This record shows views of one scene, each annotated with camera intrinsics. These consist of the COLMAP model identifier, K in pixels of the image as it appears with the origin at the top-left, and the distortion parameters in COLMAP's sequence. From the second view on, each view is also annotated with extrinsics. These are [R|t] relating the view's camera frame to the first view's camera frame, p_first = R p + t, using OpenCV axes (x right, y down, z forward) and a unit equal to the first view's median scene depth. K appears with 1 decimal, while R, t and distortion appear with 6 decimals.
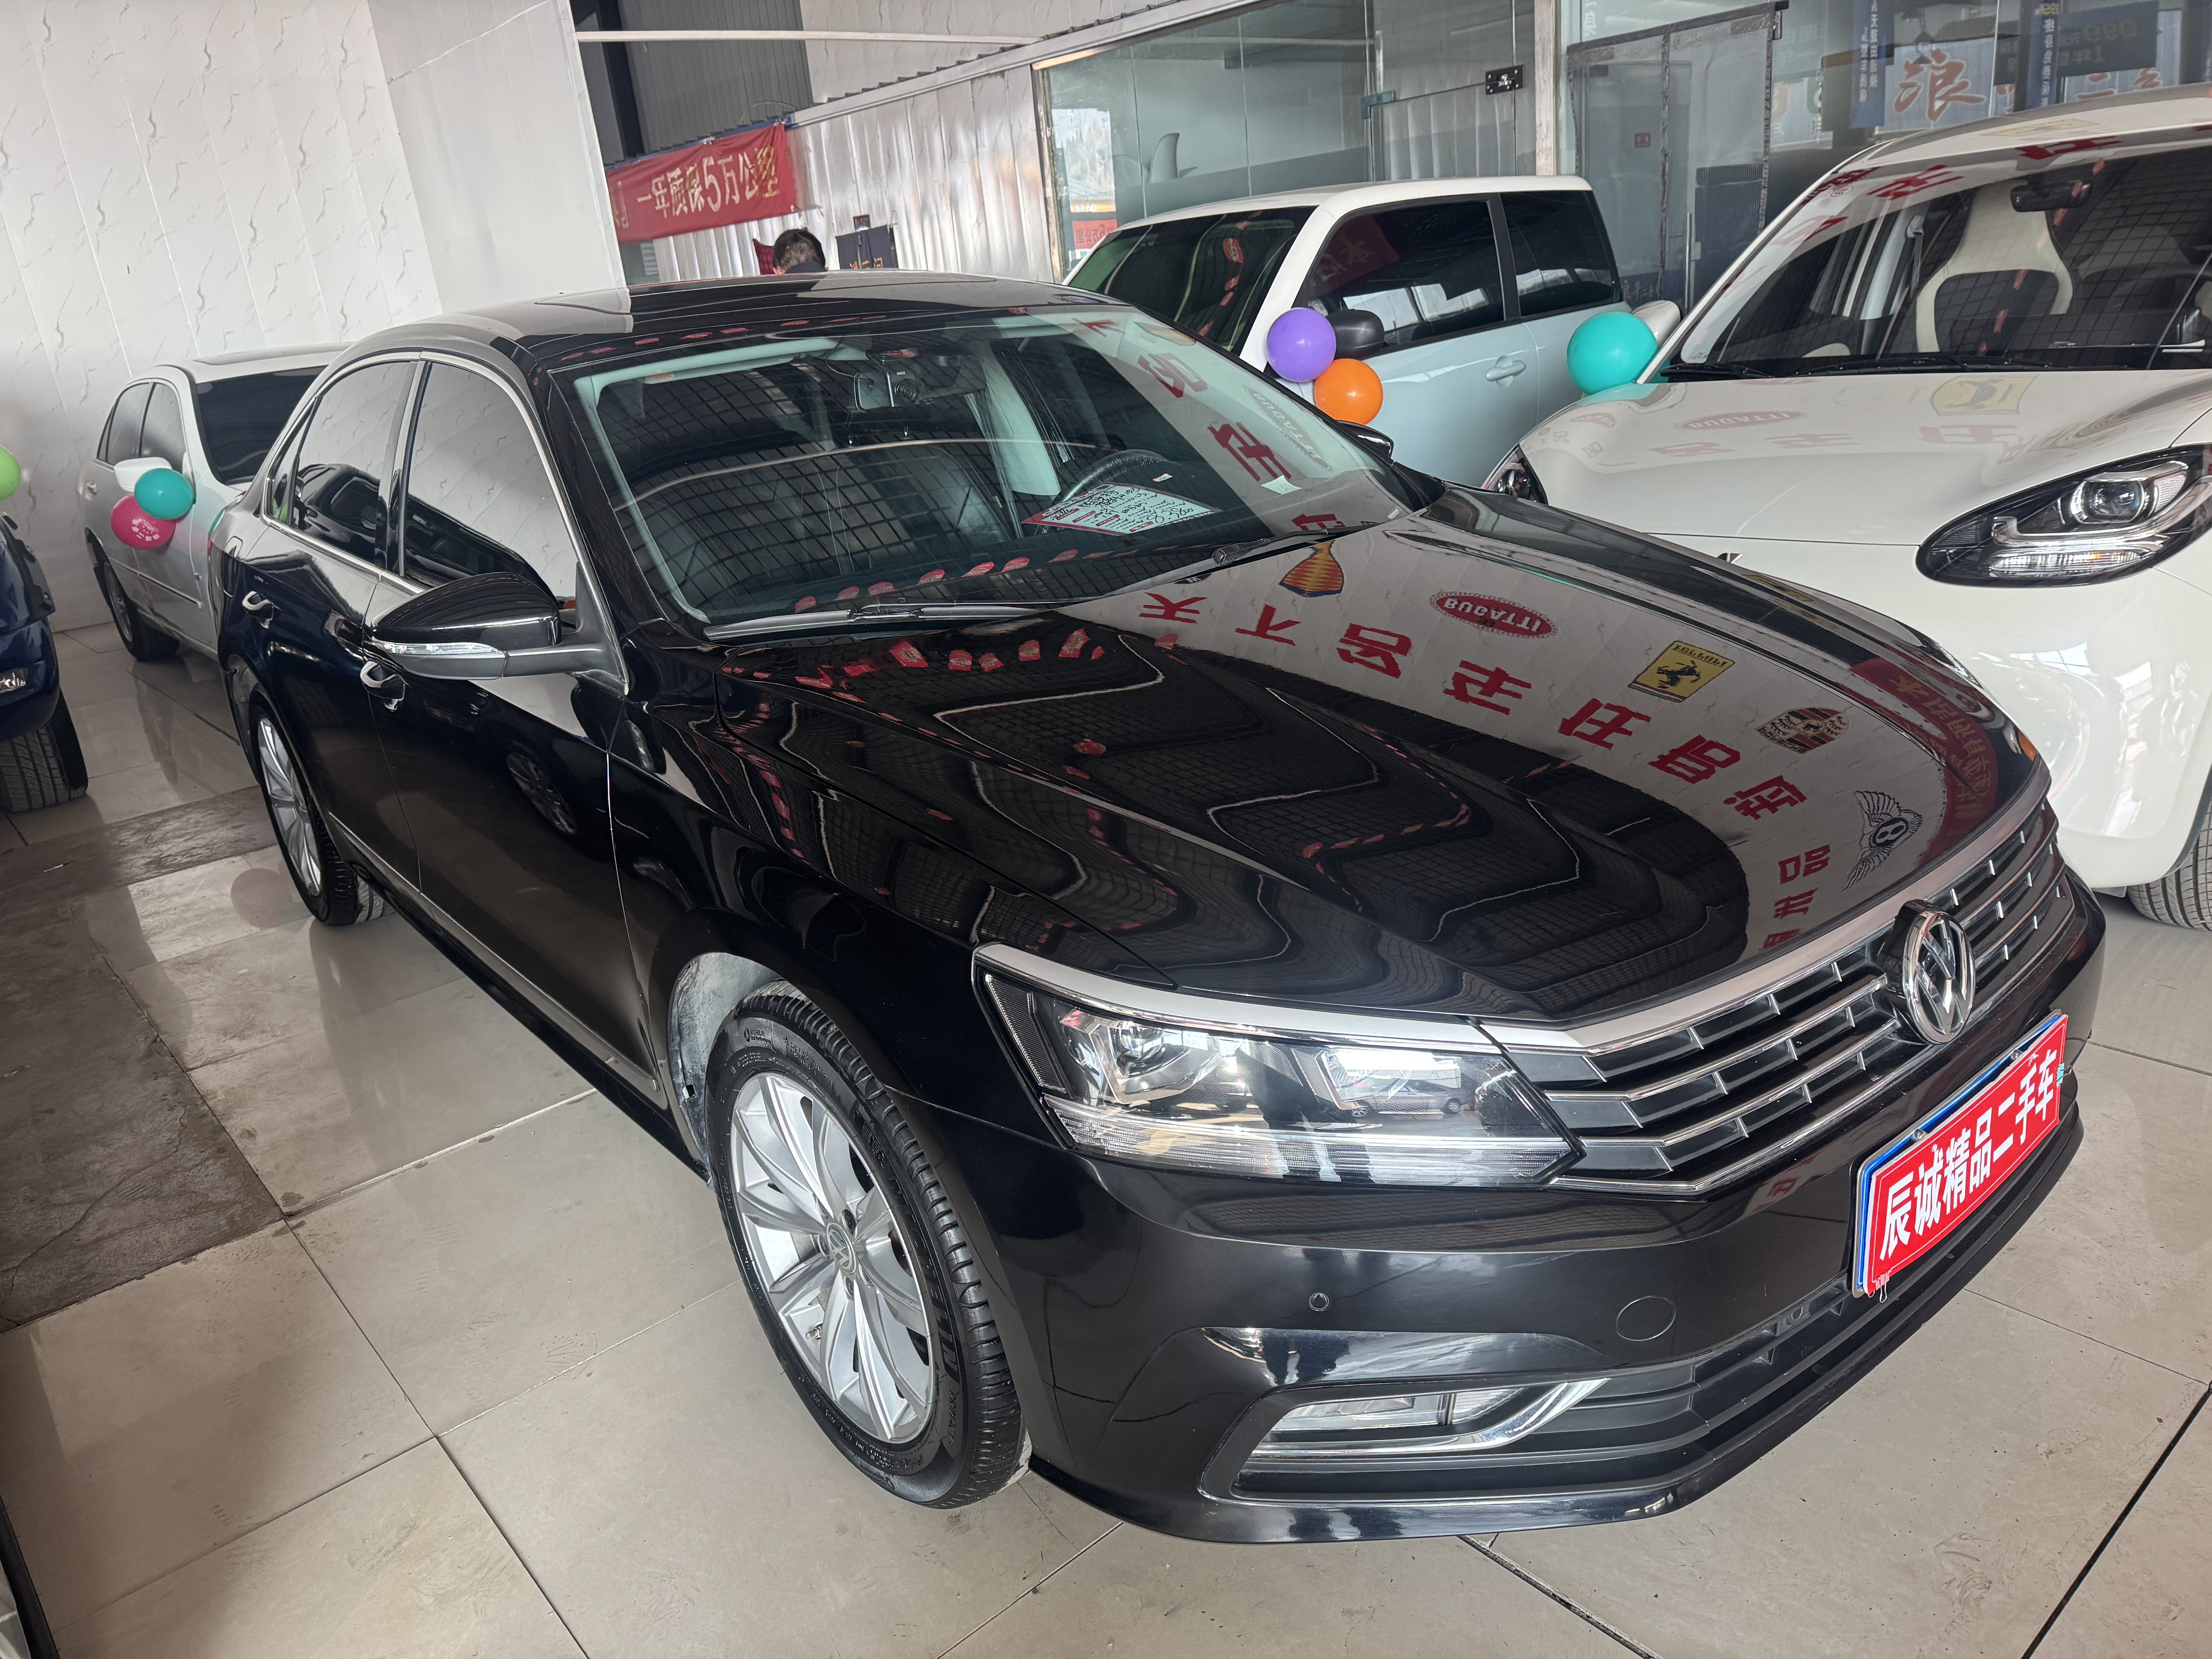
lens RADIAL K [[1576.2, 0, 1101.8], [0, 1576.2, 837.9], [0, 0, 1]] dist [0.001938, 0.000440]
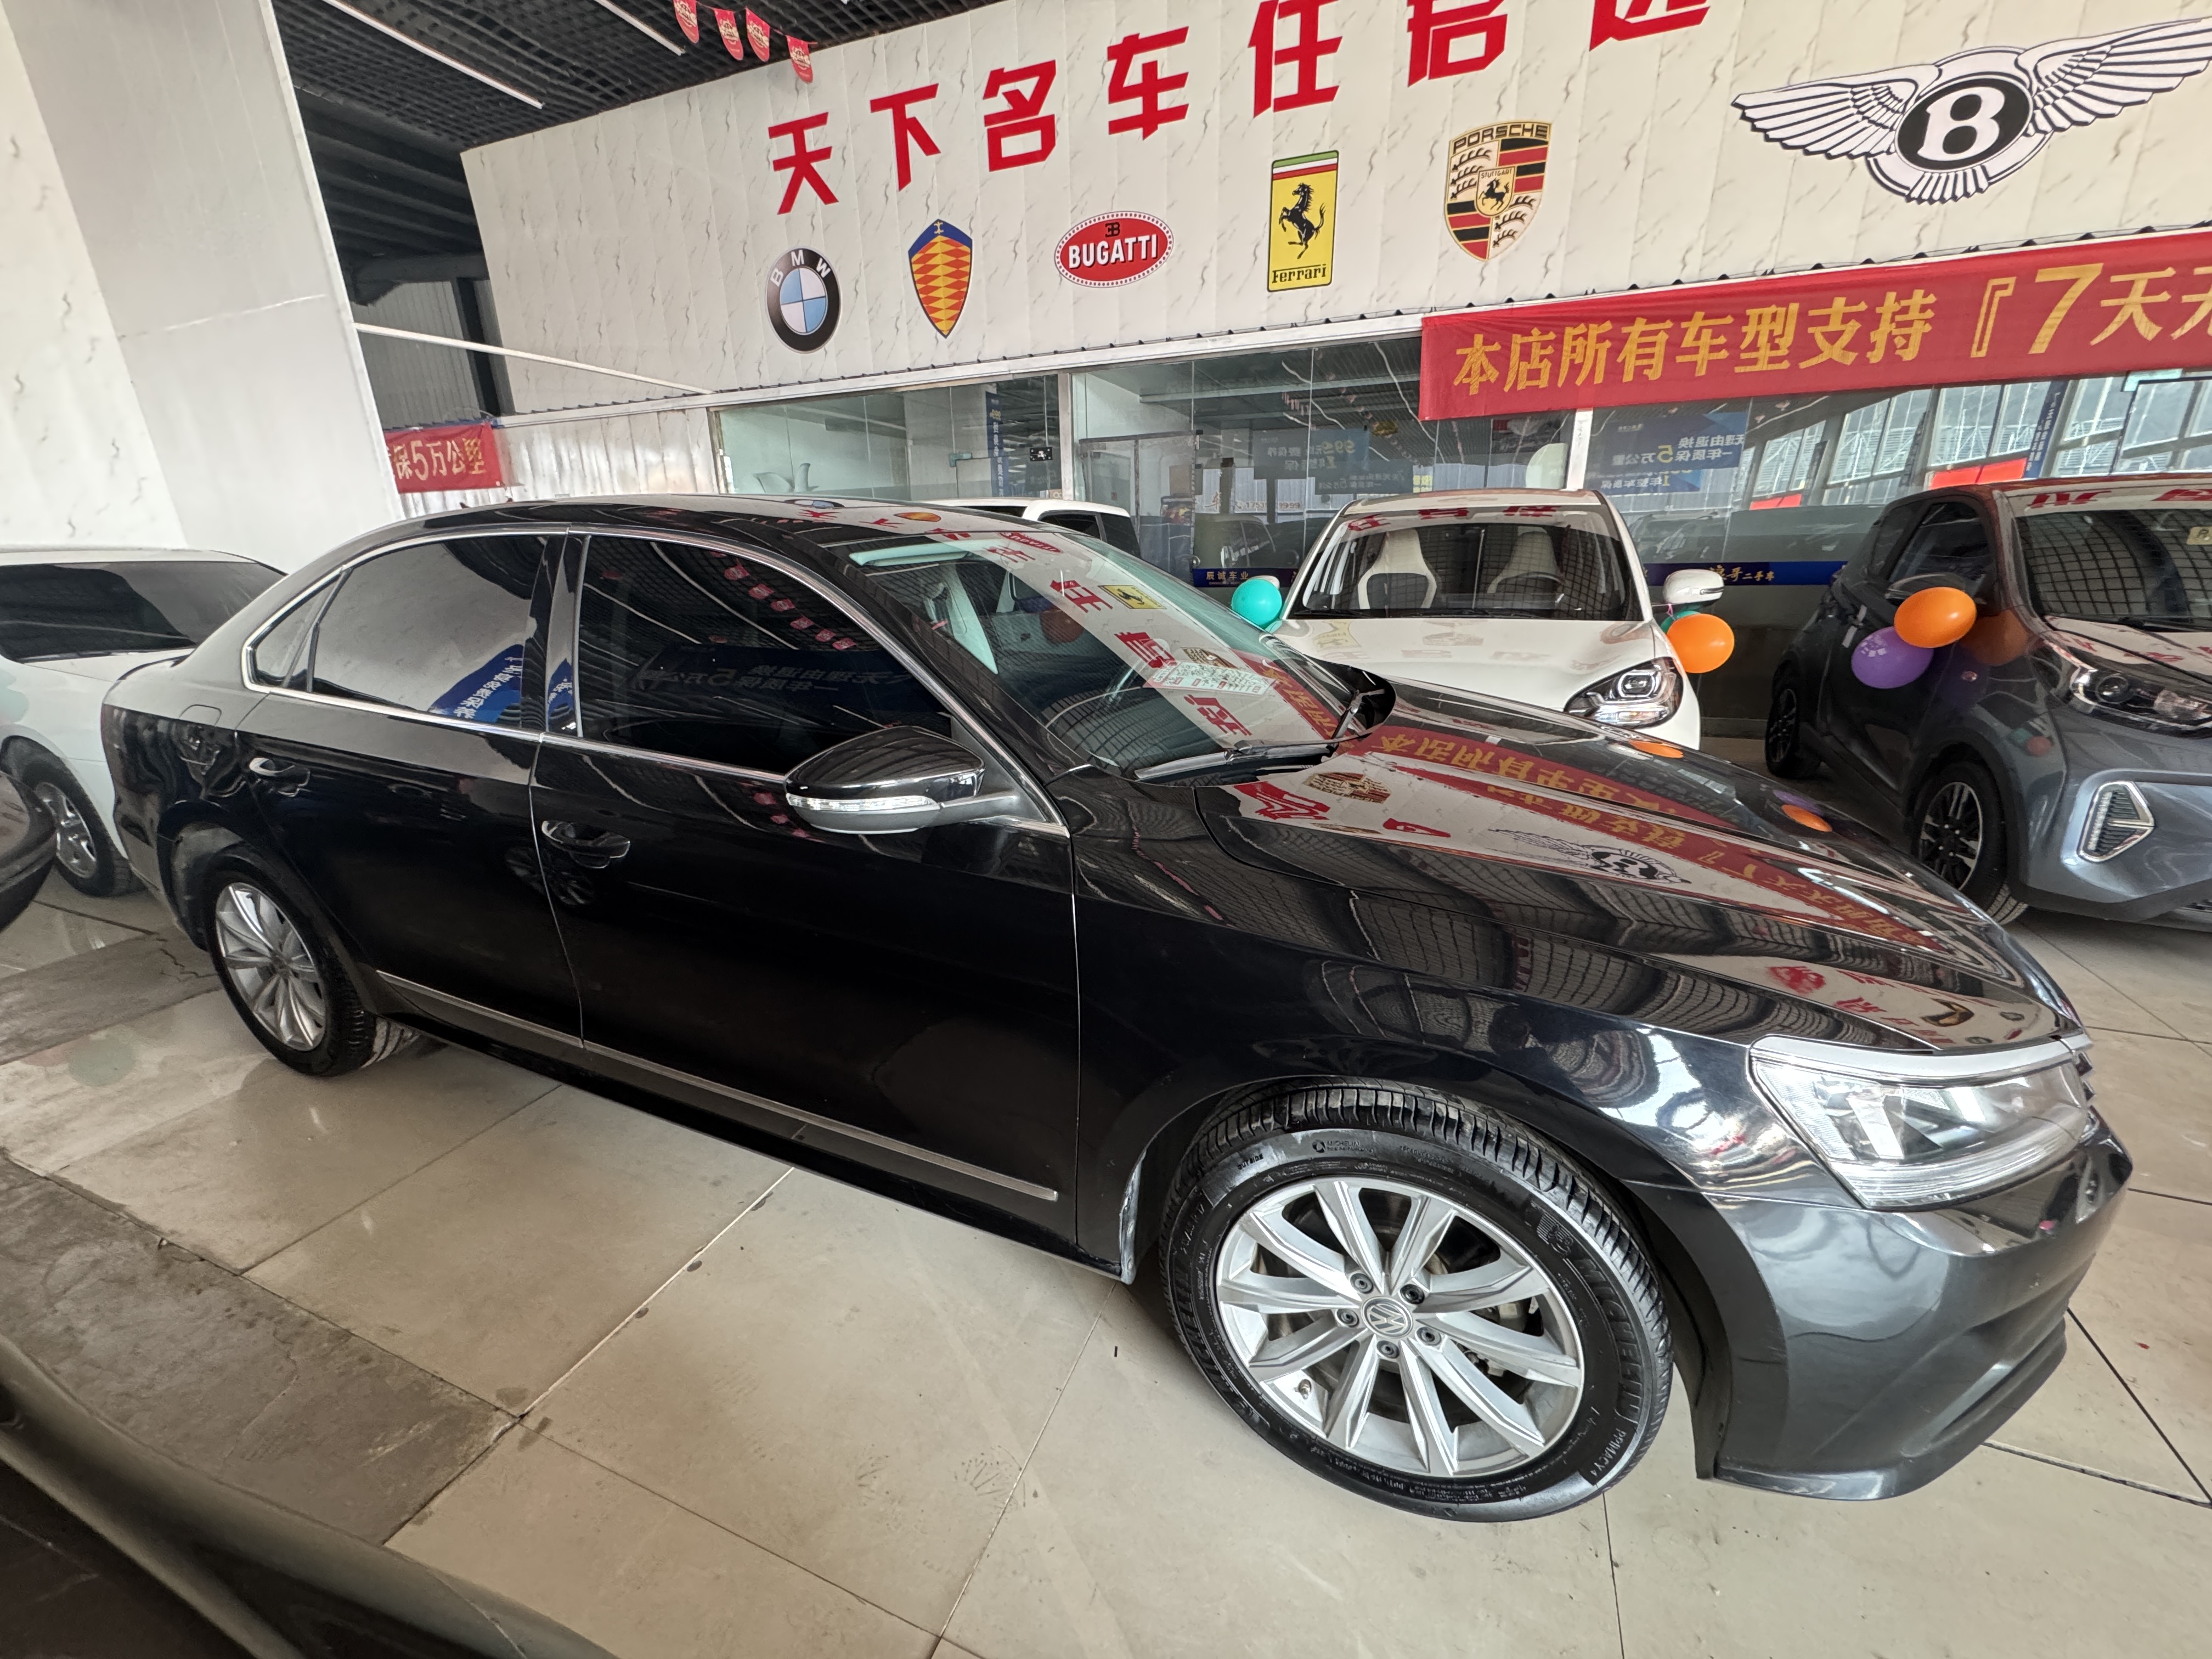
lens RADIAL K [[877.8, 0, 1107.5], [0, 877.8, 827.6], [0, 0, 1]] dist [-0.000562, -0.000410]
pose [[0.885789, -0.063192, 0.459766, -0.155799], [0.090925, 0.995117, -0.038404, -0.021154], [-0.455094, 0.075822, 0.887209, 0.129268]]
